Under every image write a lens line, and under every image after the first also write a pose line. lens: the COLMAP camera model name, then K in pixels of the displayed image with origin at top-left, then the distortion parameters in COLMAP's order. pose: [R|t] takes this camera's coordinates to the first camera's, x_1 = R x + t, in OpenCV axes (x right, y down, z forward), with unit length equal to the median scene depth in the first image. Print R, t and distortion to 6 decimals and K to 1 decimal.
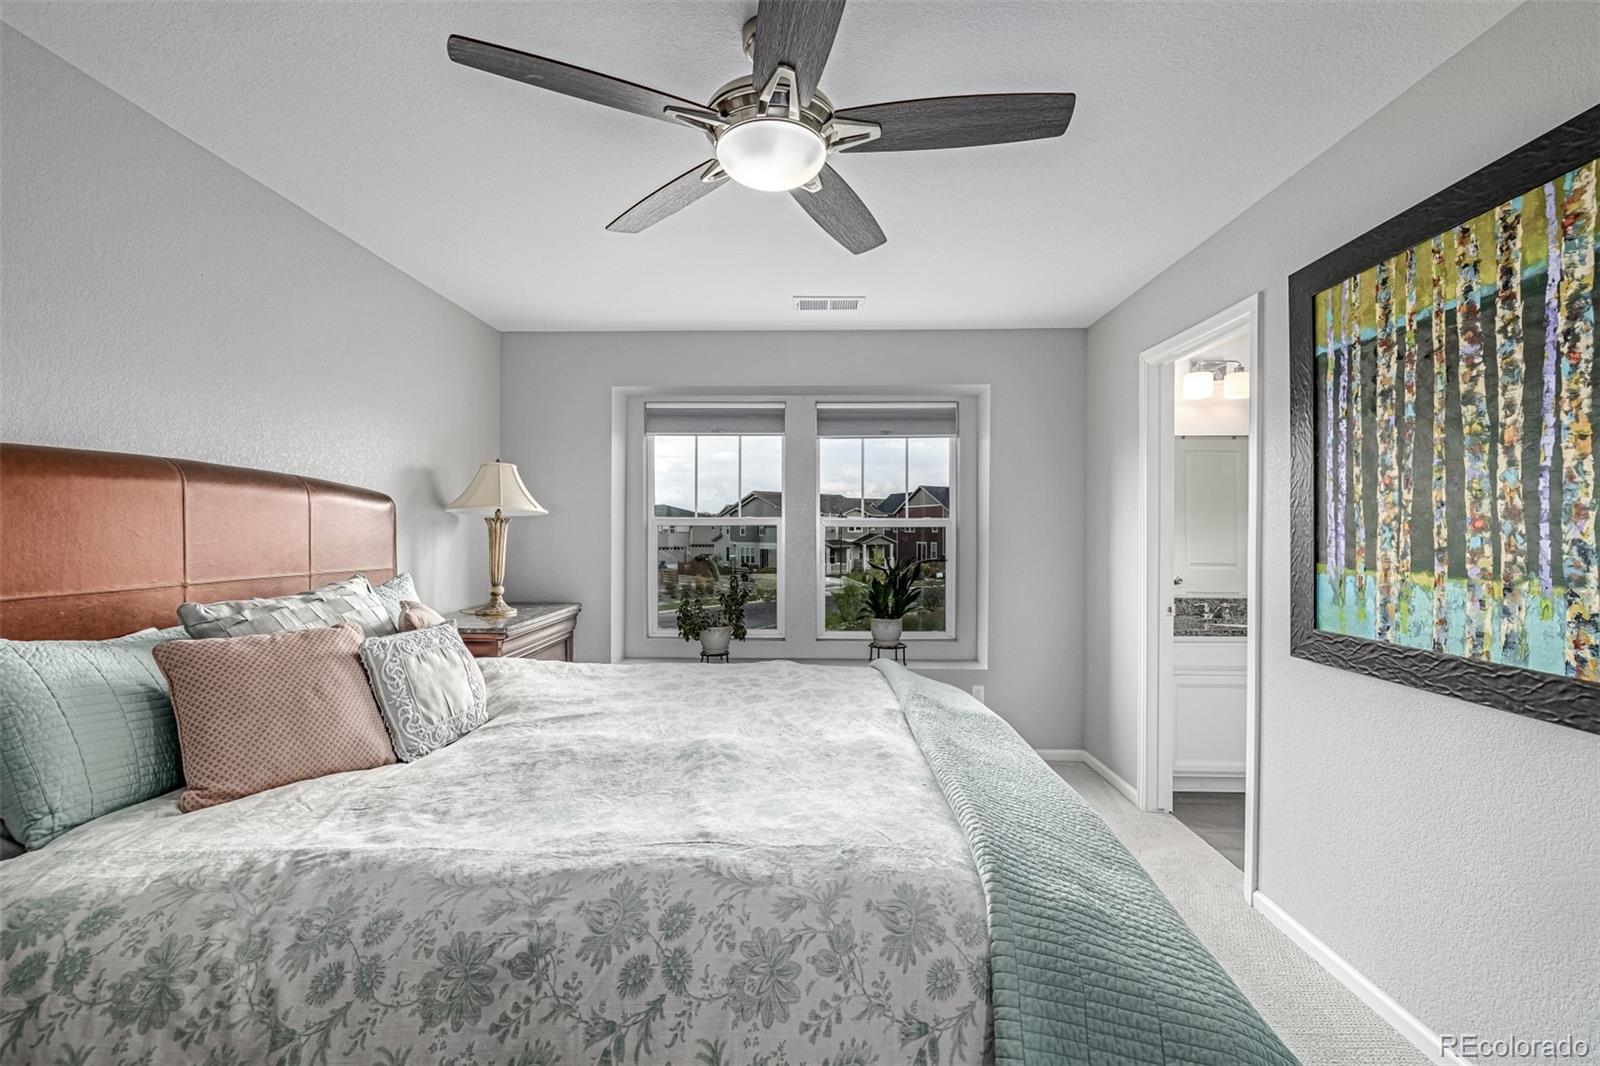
lens RADIAL K [[667.3, 0, 794.2], [0, 667.3, 533.5], [0, 0, 1]] dist [0.001983, -0.000313]
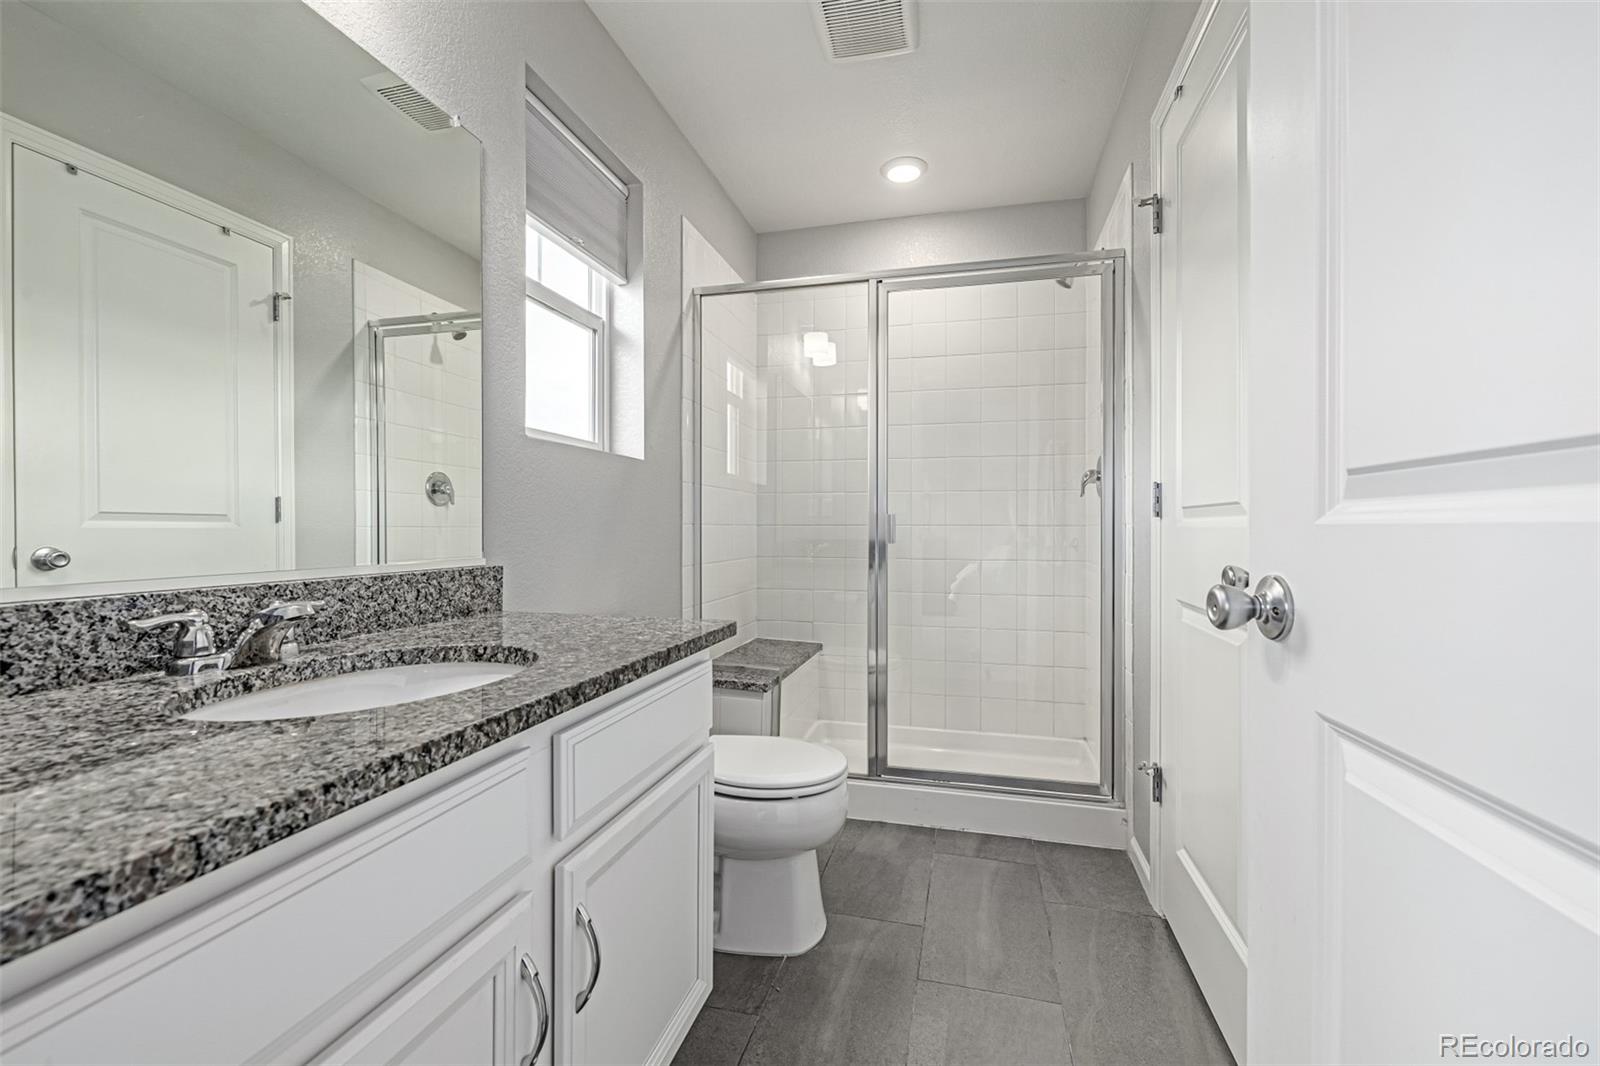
lens RADIAL K [[667.3, 0, 801.4], [0, 667.3, 526.3], [0, 0, 1]] dist [0.001983, -0.000313]
pose [[0.215541, -0.001758, 0.976493, 1.010539], [0.003306, 0.999994, 0.001071, 0.174182], [-0.976489, 0.002998, 0.215545, 1.724392]]
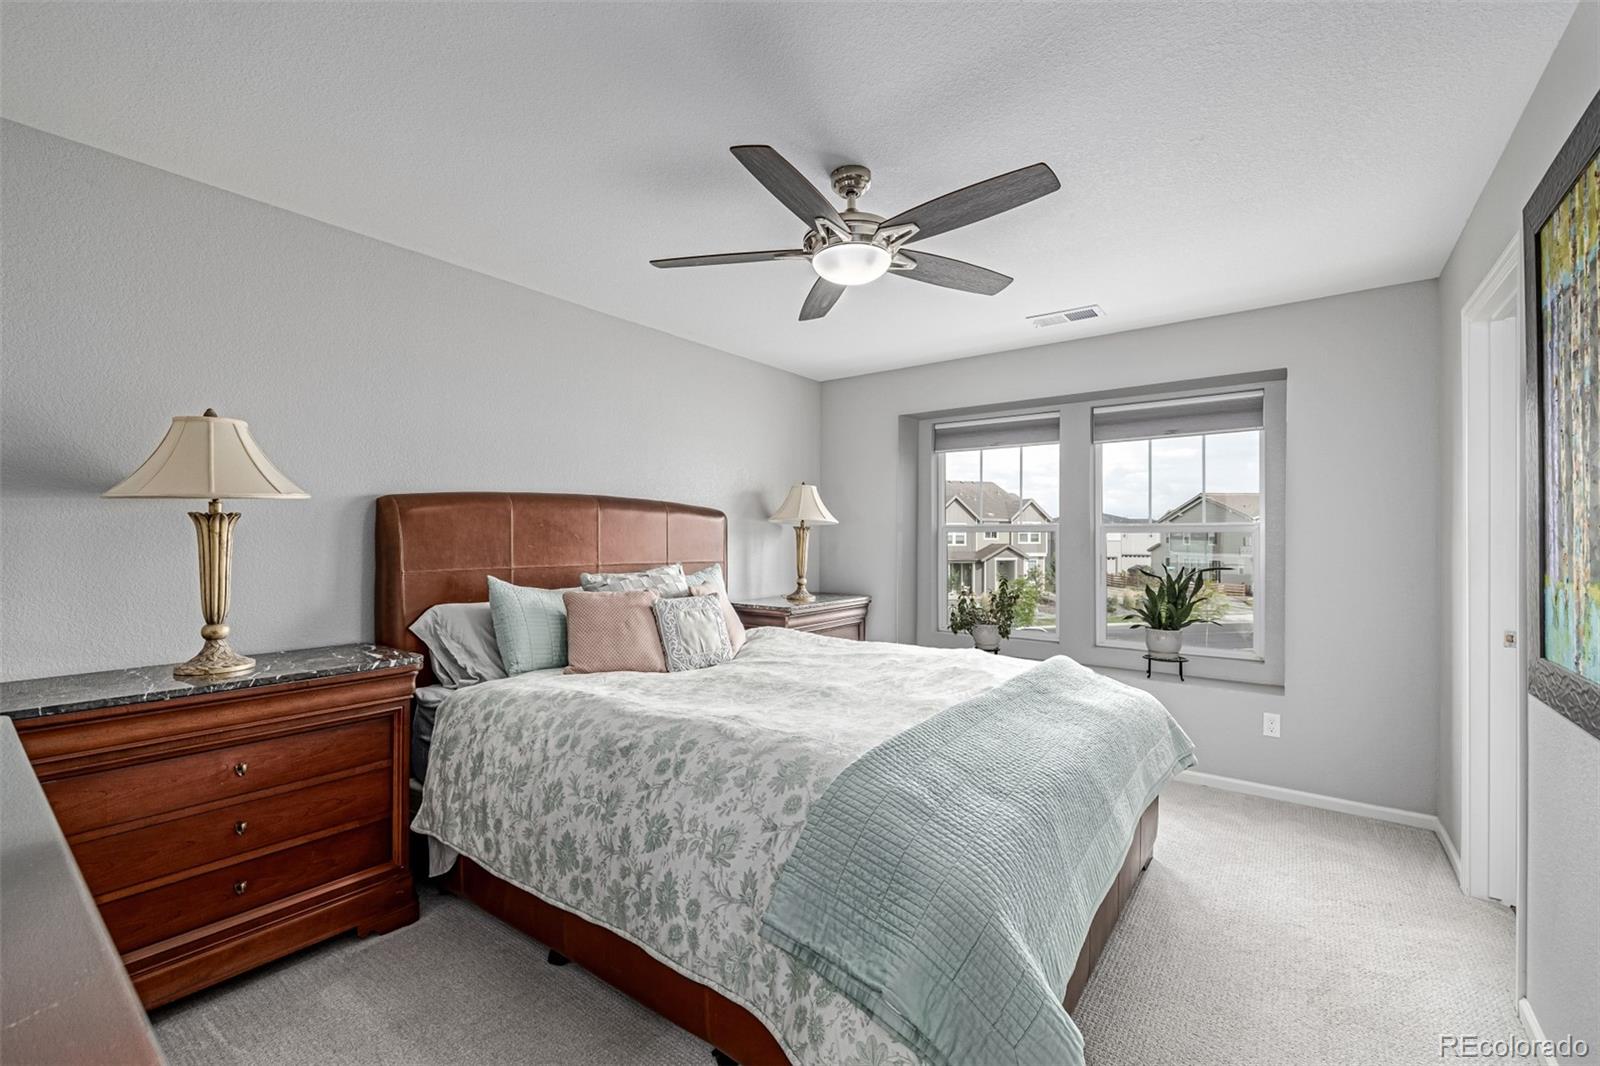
lens RADIAL K [[667.3, 0, 791.0], [0, 667.3, 534.1], [0, 0, 1]] dist [0.001983, -0.000313]
pose [[0.812743, -0.003492, -0.582611, 0.652231], [-0.003316, 0.999938, -0.010620, 0.011592], [0.582612, 0.010563, 0.812681, -0.187641]]
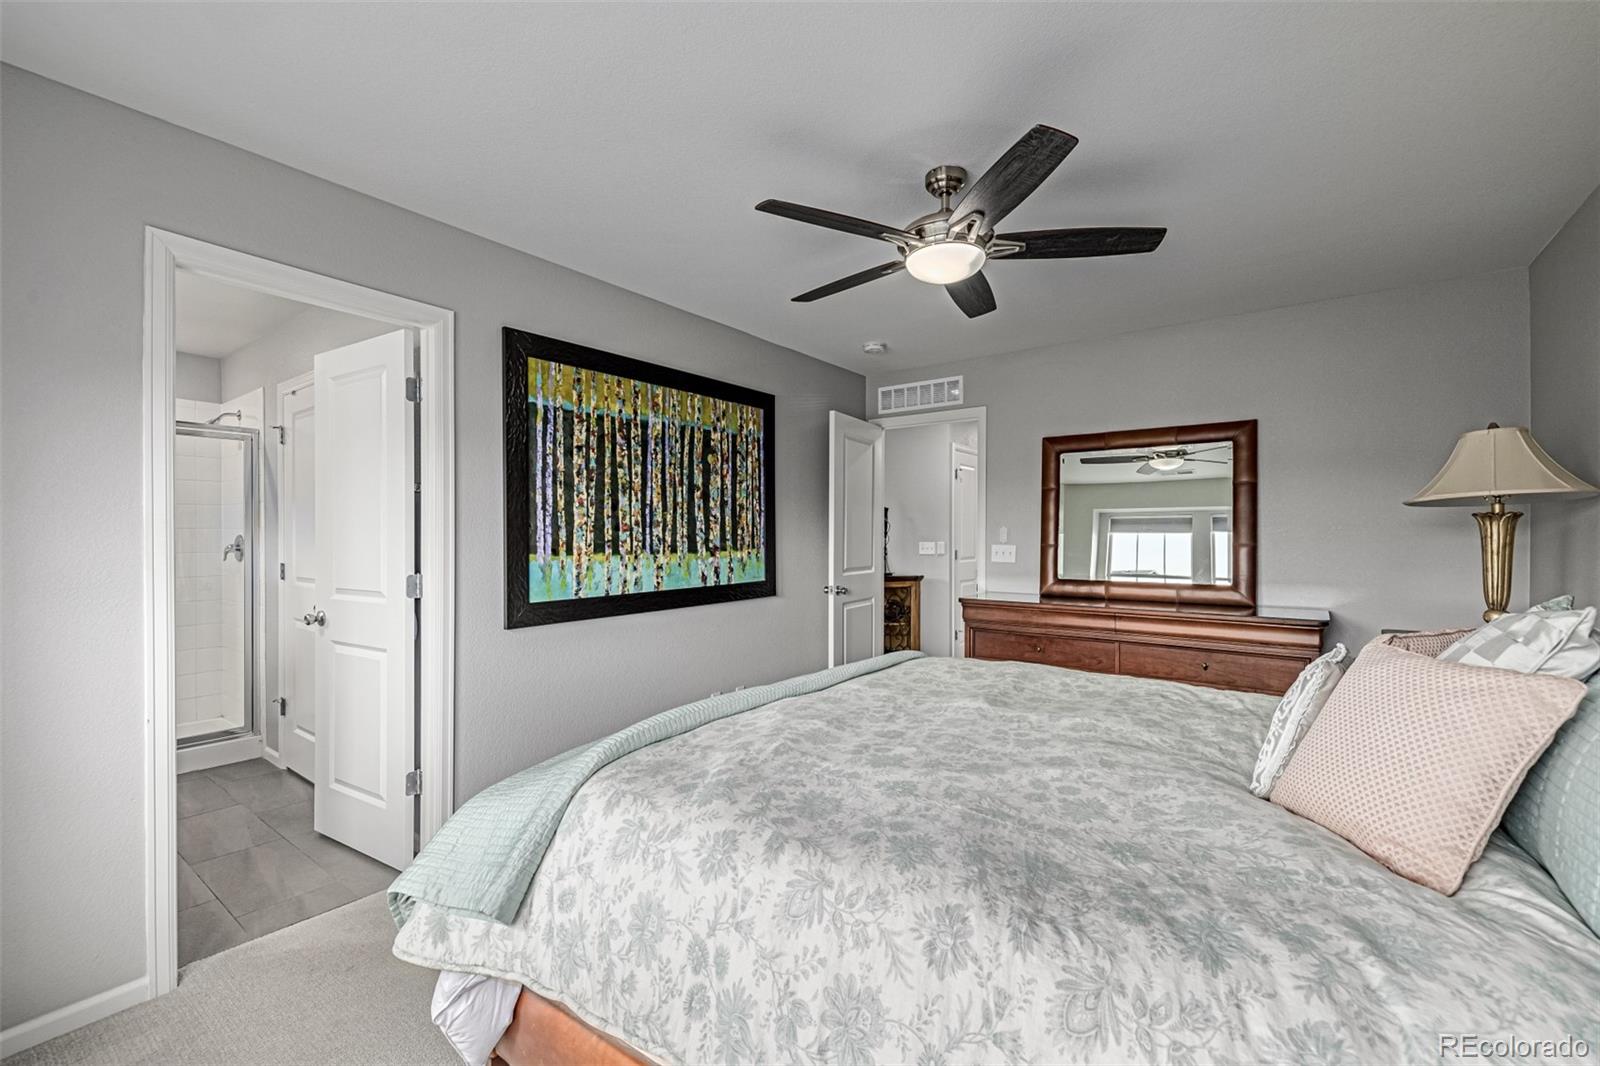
lens RADIAL K [[667.3, 0, 797.7], [0, 667.3, 535.3], [0, 0, 1]] dist [0.001983, -0.000313]
pose [[-0.815915, -0.000045, 0.578172, -0.565161], [0.002202, 0.999993, 0.003184, 0.003481], [-0.578168, 0.003871, -0.815908, 2.238480]]
